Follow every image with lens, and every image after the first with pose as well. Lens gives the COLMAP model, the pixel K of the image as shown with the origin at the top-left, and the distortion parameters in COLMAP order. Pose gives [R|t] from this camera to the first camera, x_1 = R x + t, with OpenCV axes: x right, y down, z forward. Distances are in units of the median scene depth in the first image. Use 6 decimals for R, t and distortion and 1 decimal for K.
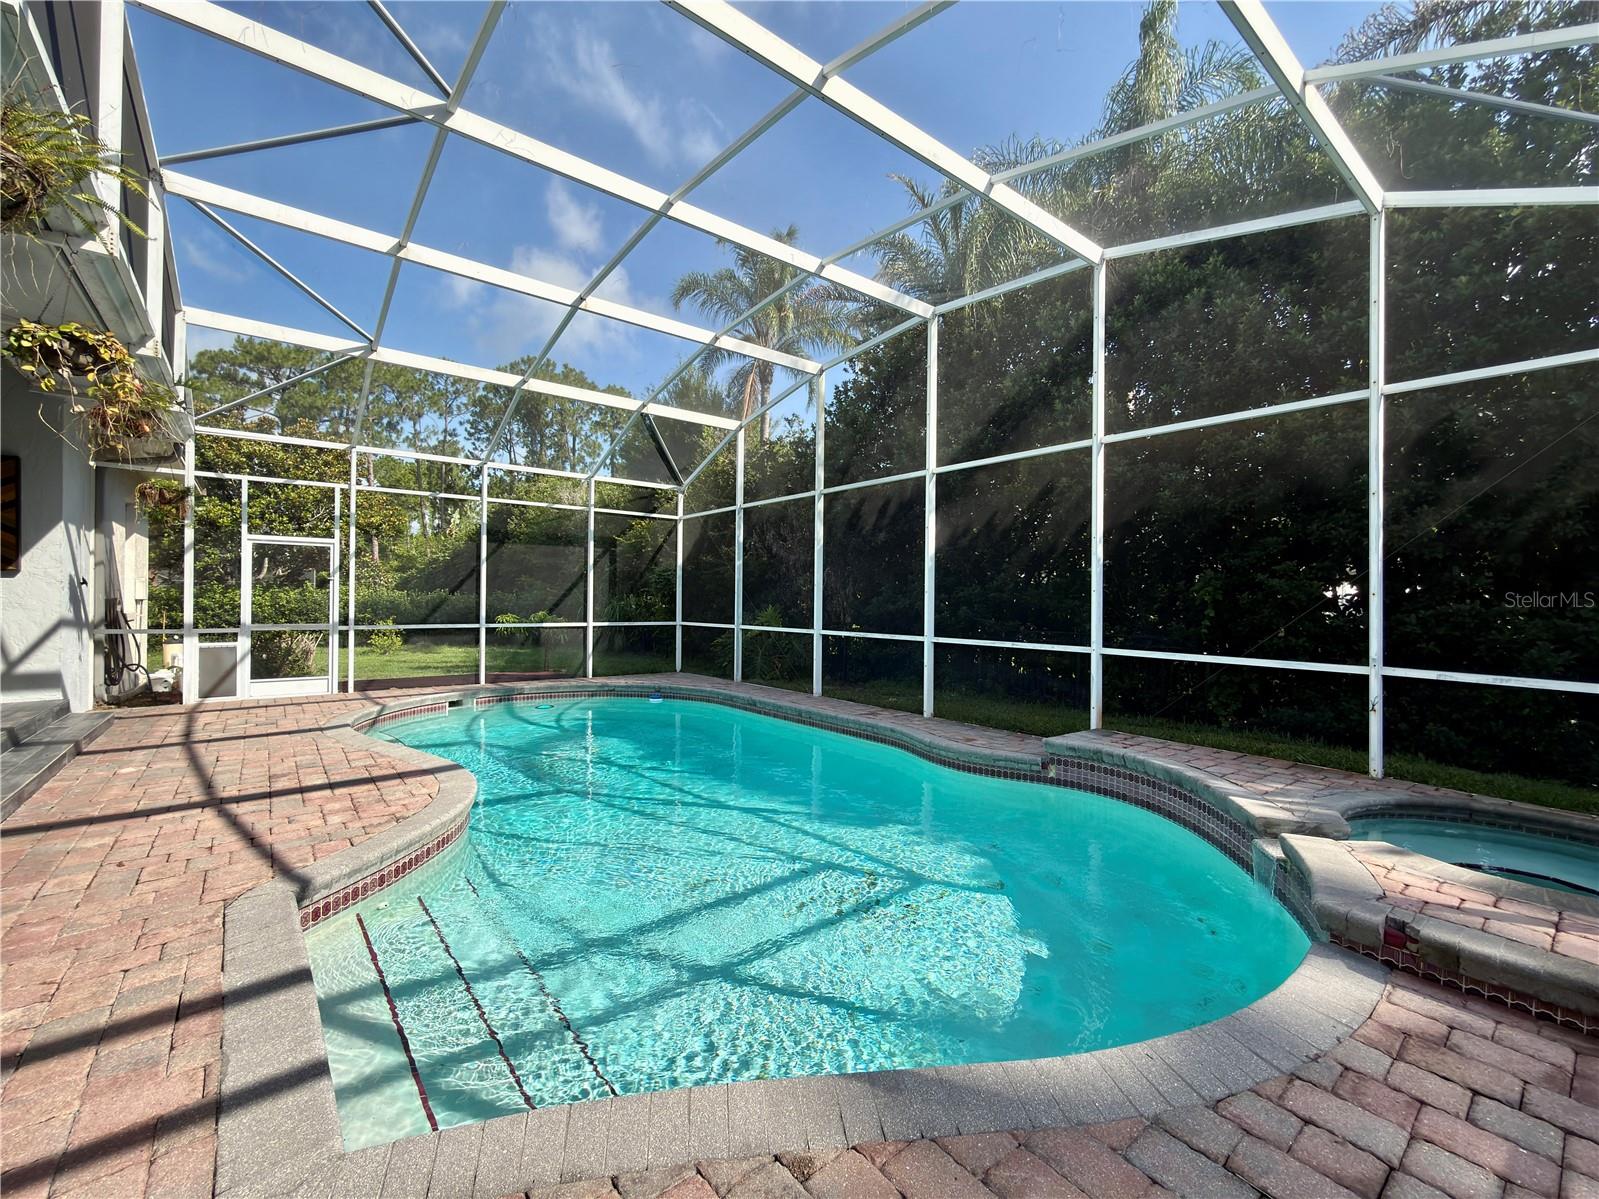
lens RADIAL K [[637.2, 0, 795.2], [0, 637.2, 612.9], [0, 0, 1]] dist [0.003719, 0.000304]
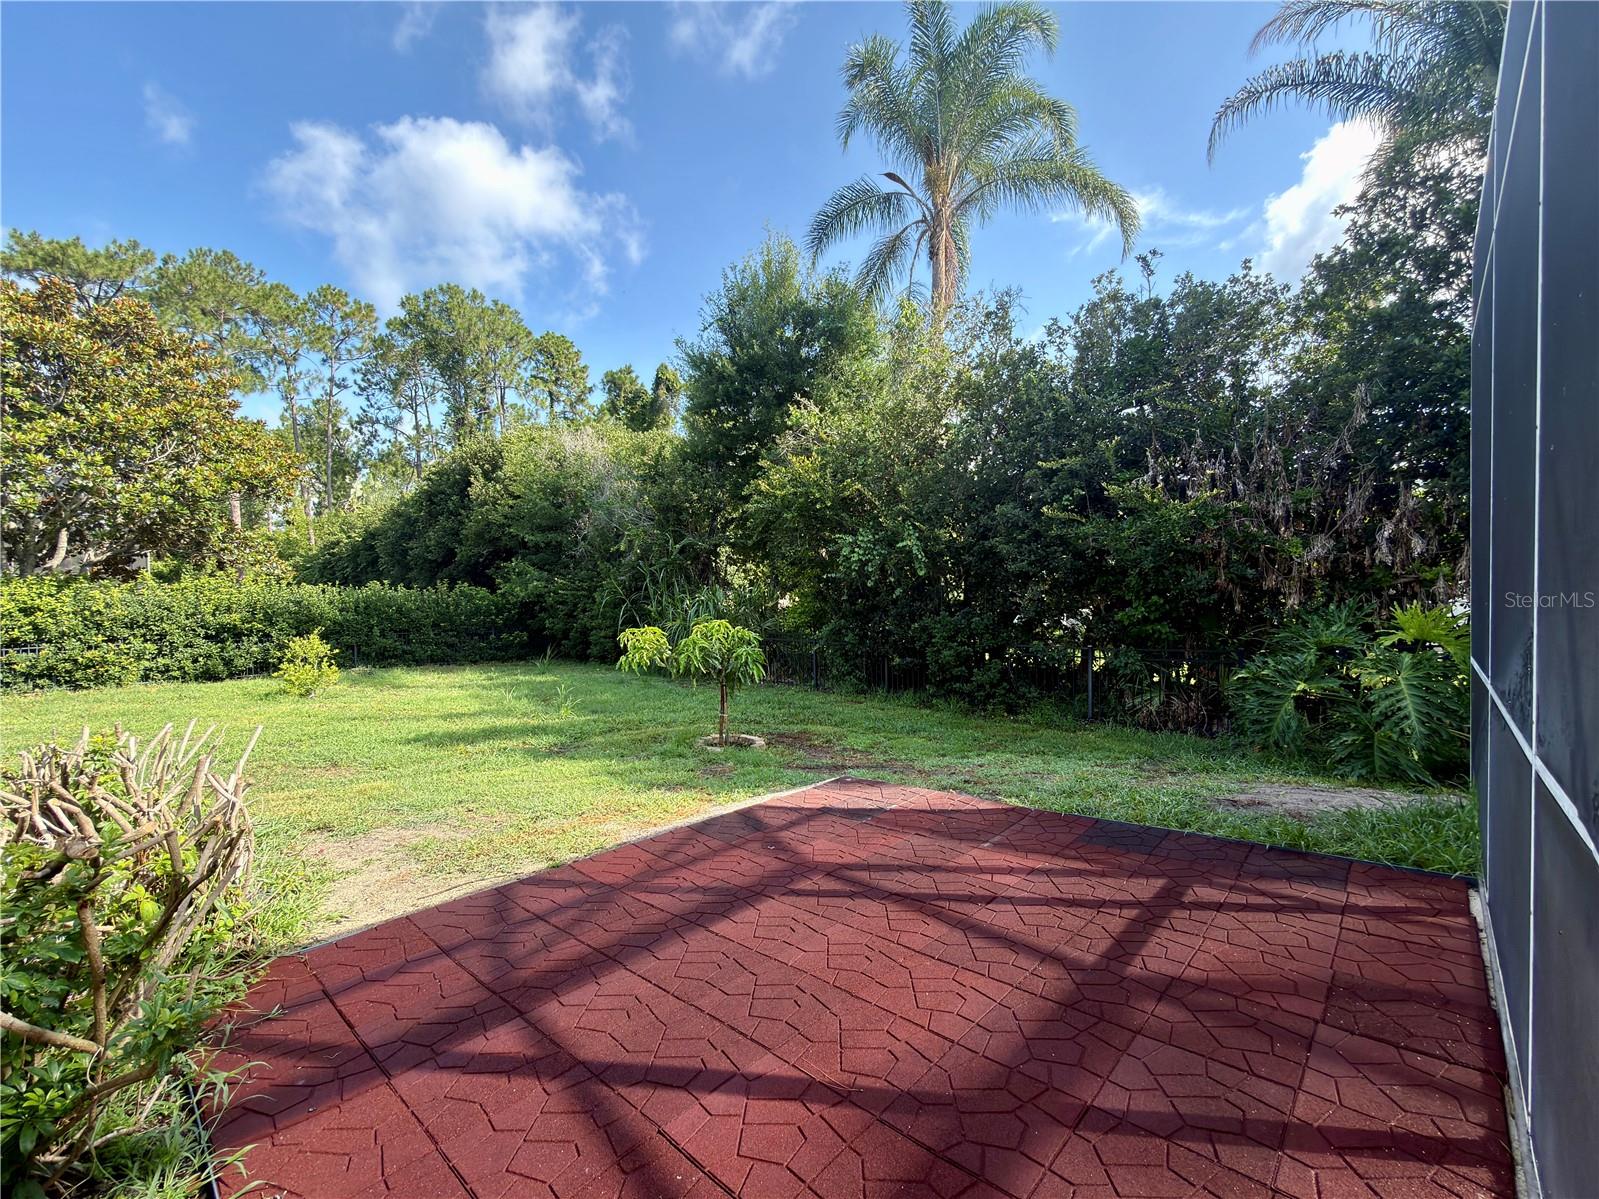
lens RADIAL K [[635.5, 0, 801.3], [0, 635.5, 605.8], [0, 0, 1]] dist [-0.001724, -0.000313]
pose [[0.986291, -0.020759, 0.163706, -0.163831], [0.019890, 0.999778, 0.006941, -0.005569], [-0.163814, -0.003589, 0.986485, 0.201596]]
